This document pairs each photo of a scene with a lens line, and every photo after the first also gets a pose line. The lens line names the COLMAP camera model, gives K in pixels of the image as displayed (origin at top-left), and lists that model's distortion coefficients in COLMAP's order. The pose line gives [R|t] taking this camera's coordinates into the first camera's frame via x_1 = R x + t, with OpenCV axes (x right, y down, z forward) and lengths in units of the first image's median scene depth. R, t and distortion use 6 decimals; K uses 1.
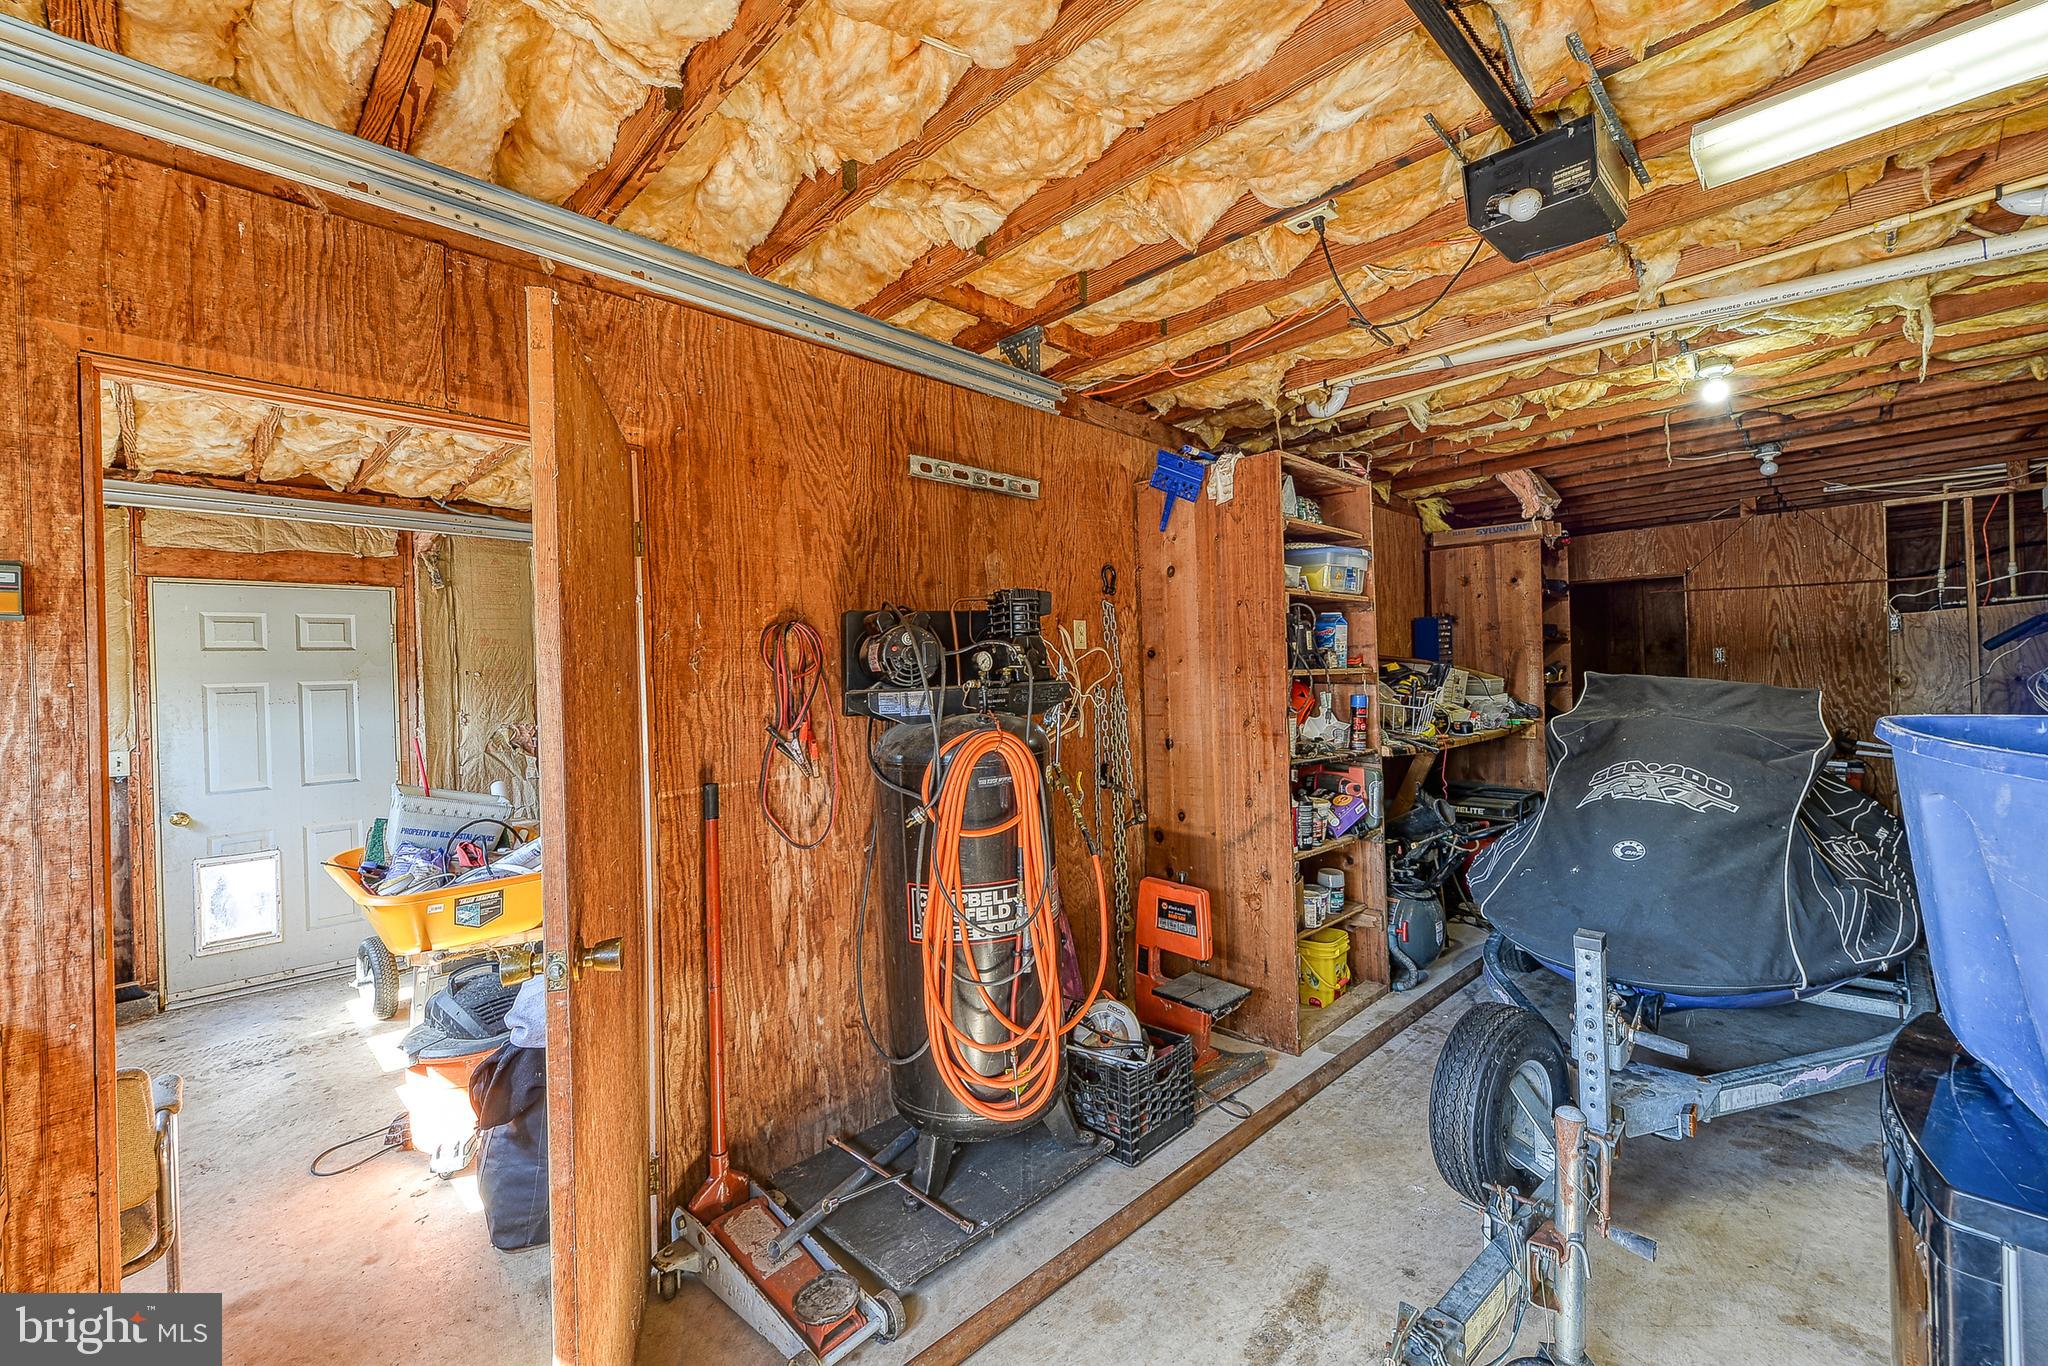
lens RADIAL K [[846.6, 0, 1028.1], [0, 846.6, 677.3], [0, 0, 1]] dist [0.002774, -0.000155]
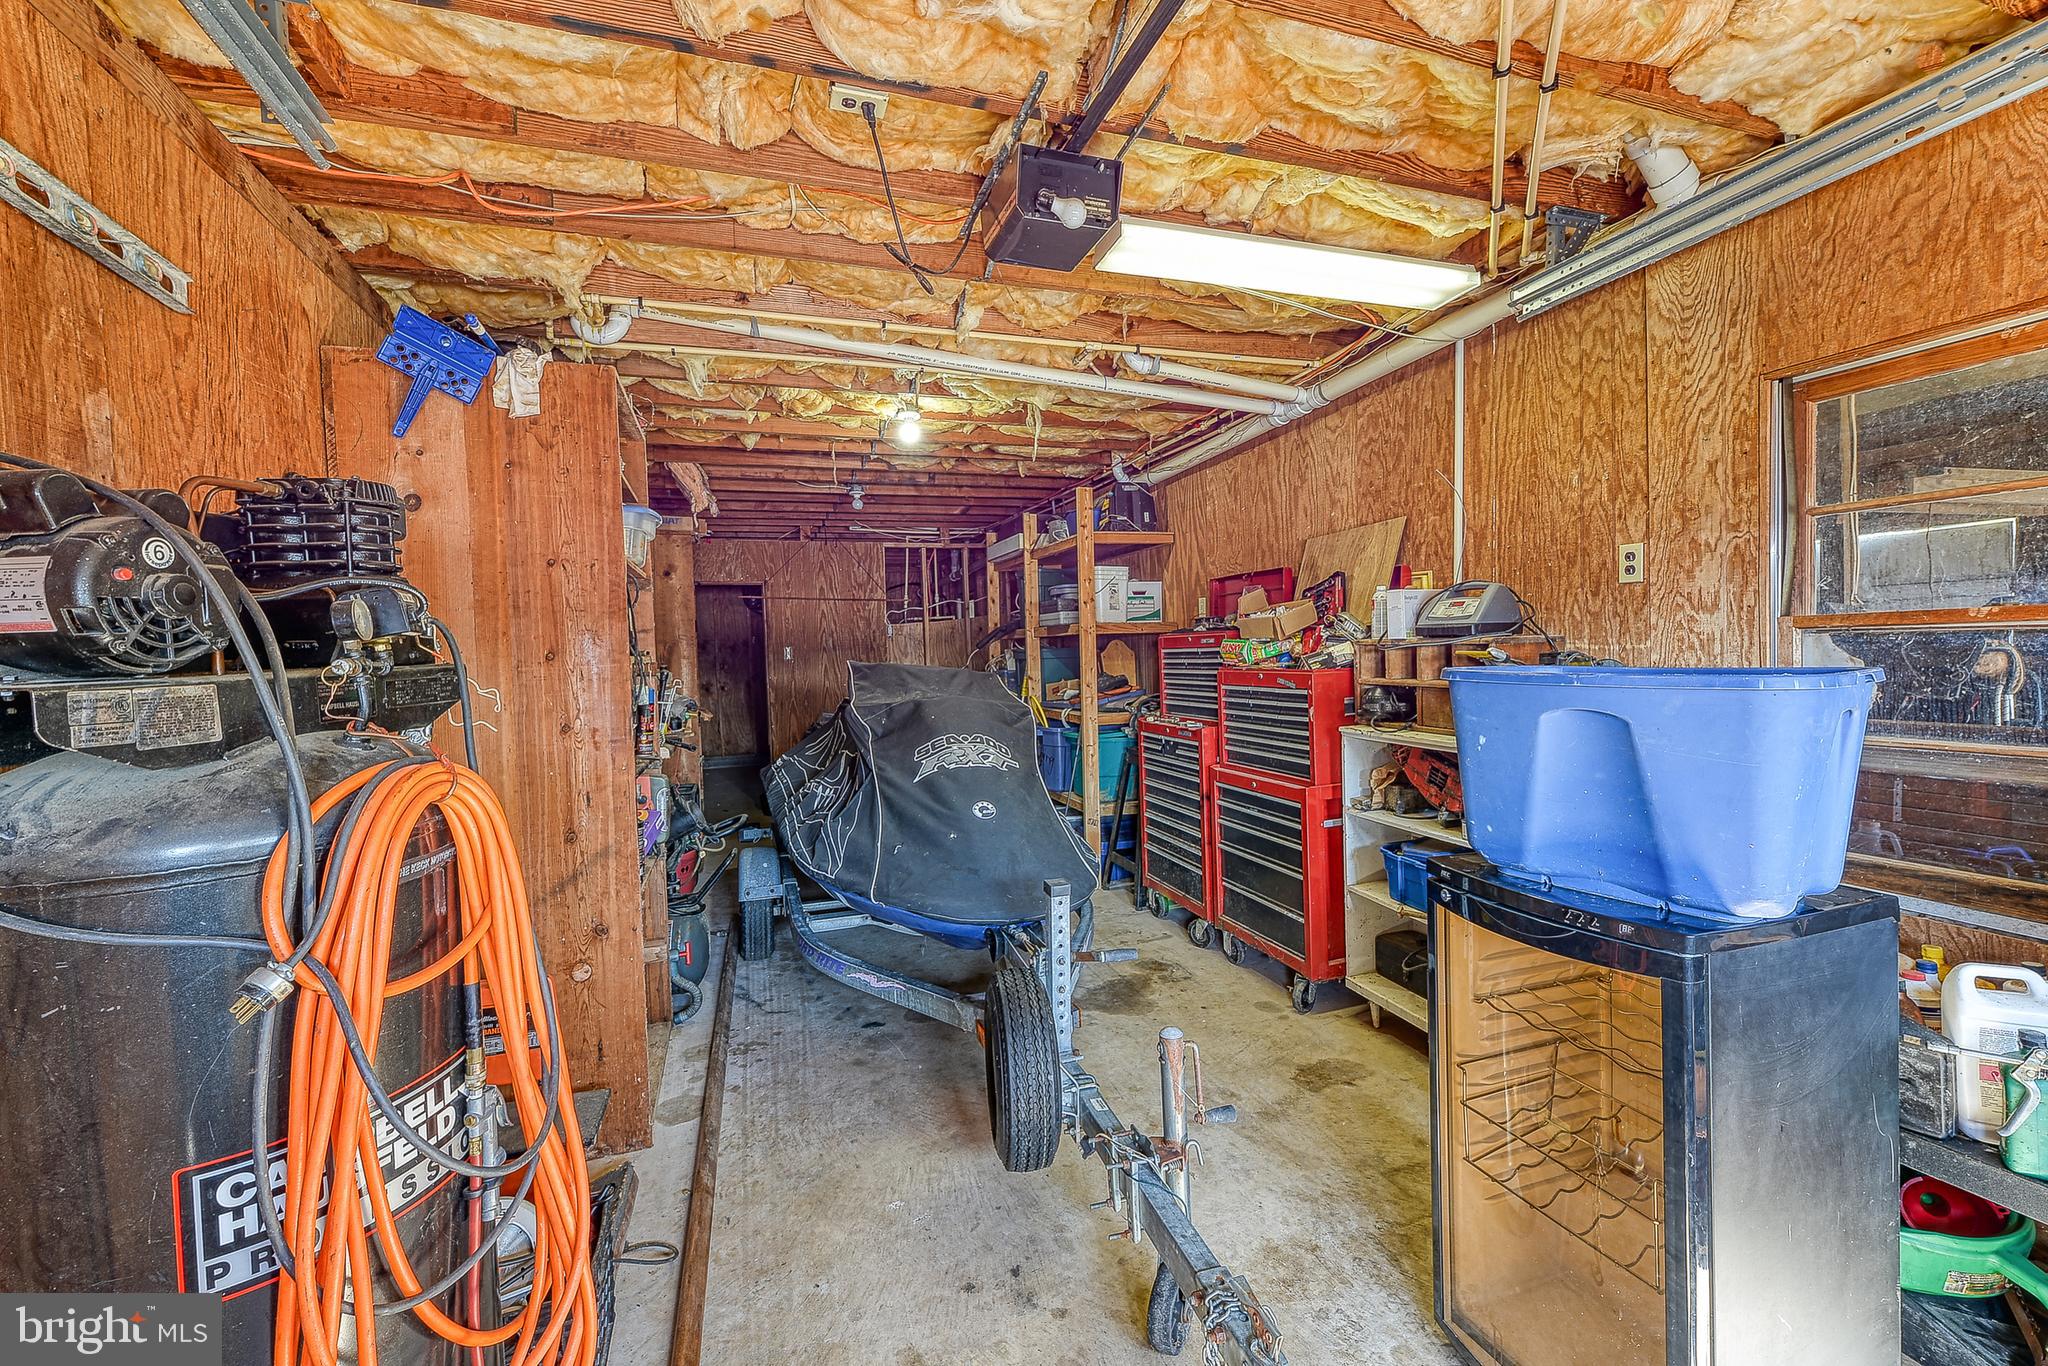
lens RADIAL K [[846.6, 0, 1028.1], [0, 846.6, 677.3], [0, 0, 1]] dist [0.002774, -0.000155]
pose [[0.432200, -0.012939, 0.901685, -0.229342], [0.017317, 0.999832, 0.006047, 0.012340], [-0.901611, 0.013000, 0.432352, 0.331388]]
